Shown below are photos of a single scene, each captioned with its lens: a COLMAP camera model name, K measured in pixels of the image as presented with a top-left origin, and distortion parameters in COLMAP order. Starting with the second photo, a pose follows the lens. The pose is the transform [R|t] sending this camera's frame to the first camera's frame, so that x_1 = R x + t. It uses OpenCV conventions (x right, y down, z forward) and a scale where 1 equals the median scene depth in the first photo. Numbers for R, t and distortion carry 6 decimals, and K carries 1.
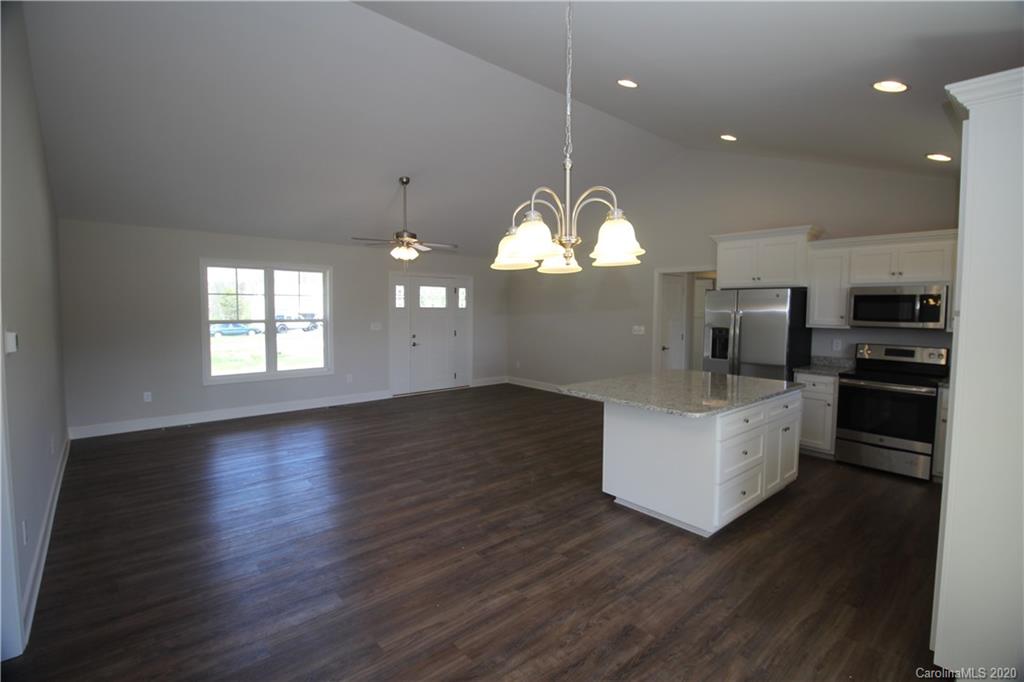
lens RADIAL K [[476.3, 0, 515.0], [0, 476.3, 331.1], [0, 0, 1]] dist [0.000890, -0.013121]
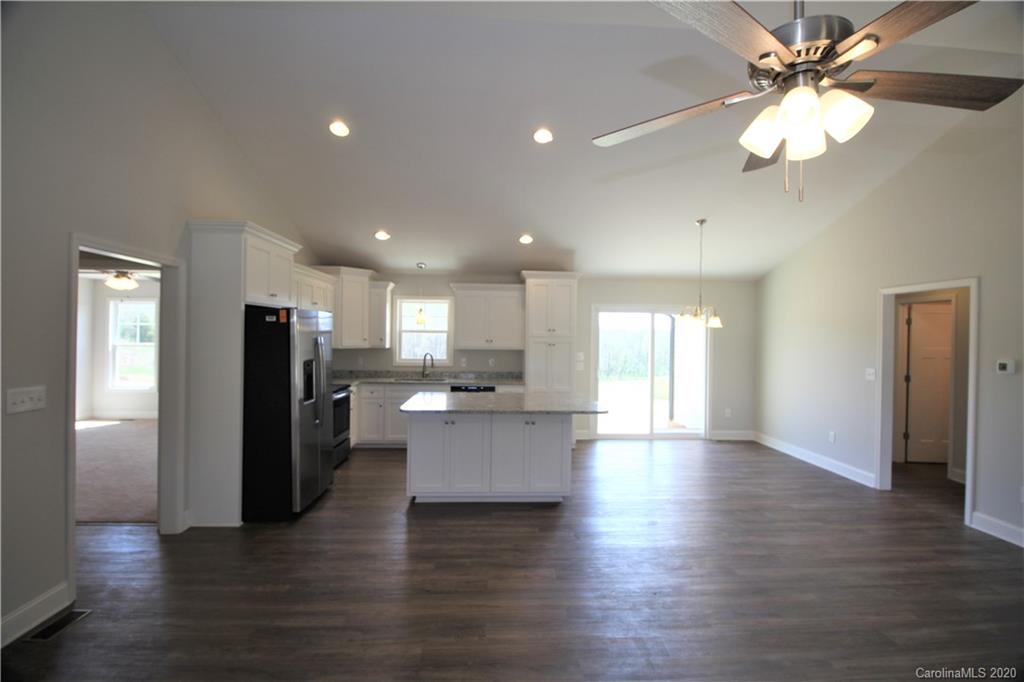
lens RADIAL K [[476.3, 0, 515.0], [0, 476.3, 331.1], [0, 0, 1]] dist [0.000890, -0.013121]
pose [[-0.790453, -0.015531, 0.612326, -0.327764], [0.012680, 0.999049, 0.041709, -0.088893], [-0.612392, 0.040733, -0.789504, 1.546419]]
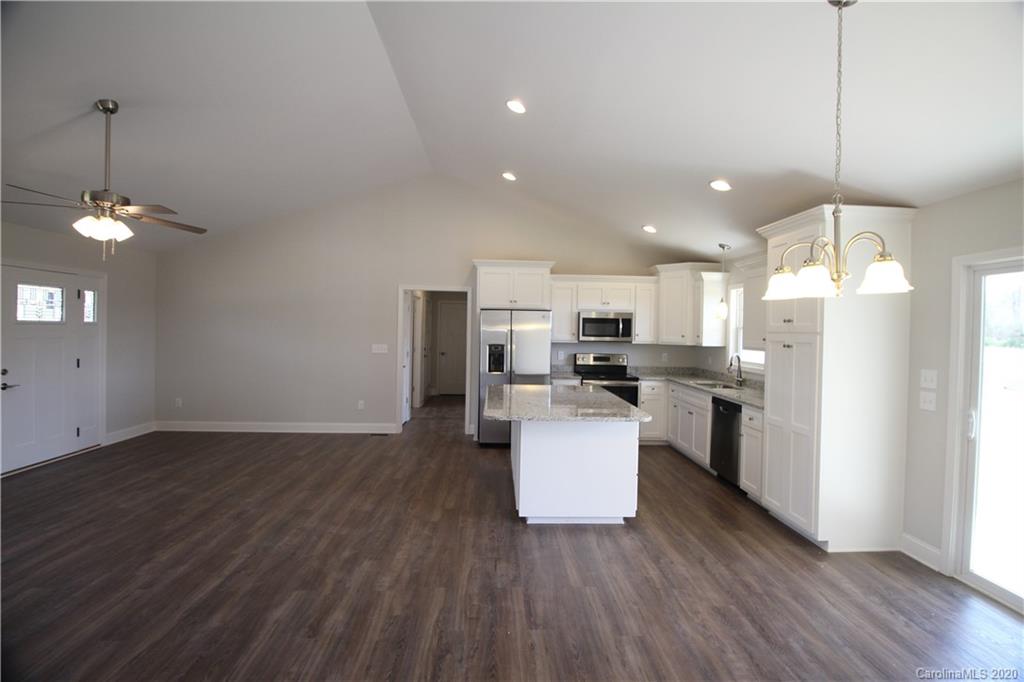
lens RADIAL K [[476.3, 0, 515.0], [0, 476.3, 331.1], [0, 0, 1]] dist [0.000890, -0.013121]
pose [[0.620218, -0.002634, 0.784425, -0.457104], [0.028281, 0.999419, -0.019005, -0.016969], [-0.783920, 0.033972, 0.619932, 0.312037]]
